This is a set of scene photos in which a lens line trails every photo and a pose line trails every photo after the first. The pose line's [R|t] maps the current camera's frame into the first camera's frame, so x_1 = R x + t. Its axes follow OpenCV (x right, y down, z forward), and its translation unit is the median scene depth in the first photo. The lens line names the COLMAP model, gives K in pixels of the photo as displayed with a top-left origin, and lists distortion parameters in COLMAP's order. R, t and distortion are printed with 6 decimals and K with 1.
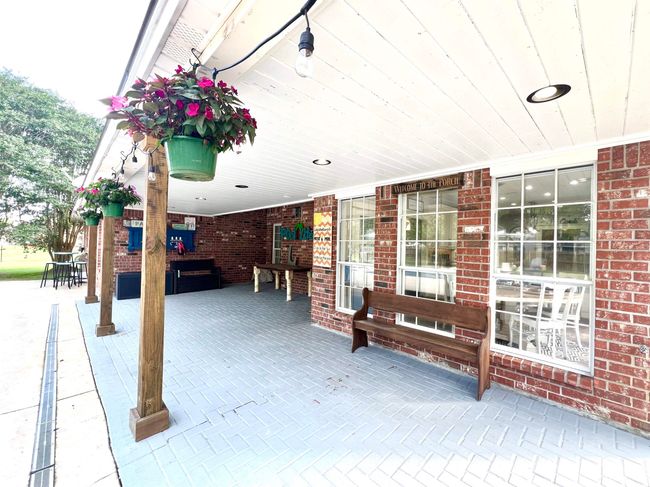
lens RADIAL K [[275.8, 0, 324.8], [0, 275.8, 243.7], [0, 0, 1]] dist [0.002990, 0.000294]
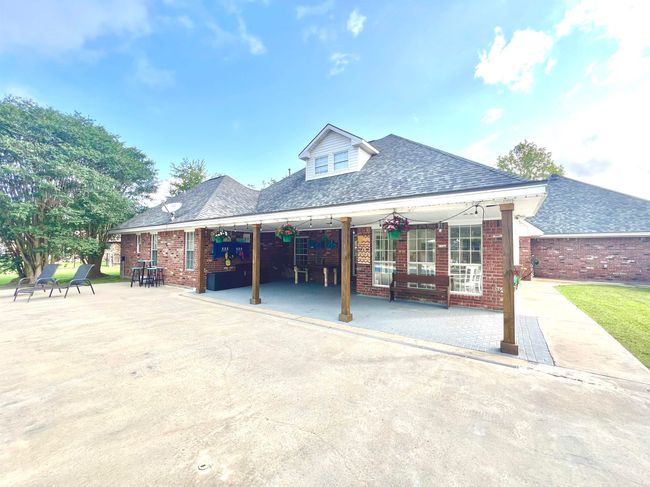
lens RADIAL K [[264.2, 0, 324.1], [0, 264.2, 244.3], [0, 0, 1]] dist [0.003545, -0.000139]
pose [[0.981992, -0.012656, 0.188498, -0.798381], [0.014552, 0.999856, -0.008681, -0.052121], [-0.188361, 0.011268, 0.982035, -0.956418]]
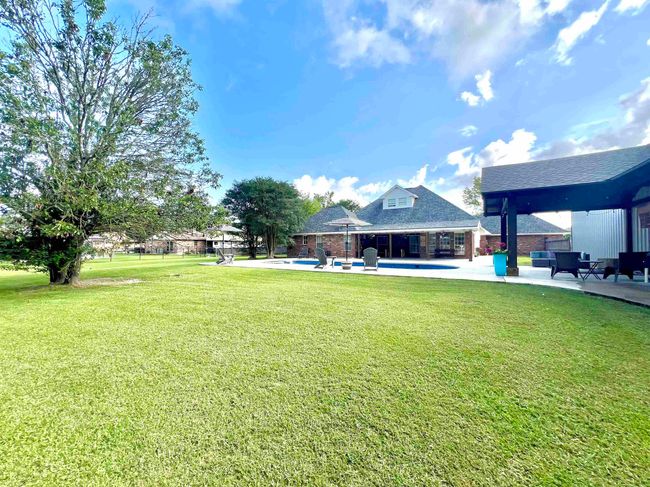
lens RADIAL K [[264.2, 0, 326.5], [0, 264.2, 243.8], [0, 0, 1]] dist [0.003545, -0.000139]
pose [[0.969157, -0.024061, 0.245267, -3.892546], [0.023961, 0.999707, 0.003390, -0.032466], [-0.245277, 0.002591, 0.969450, -4.417293]]
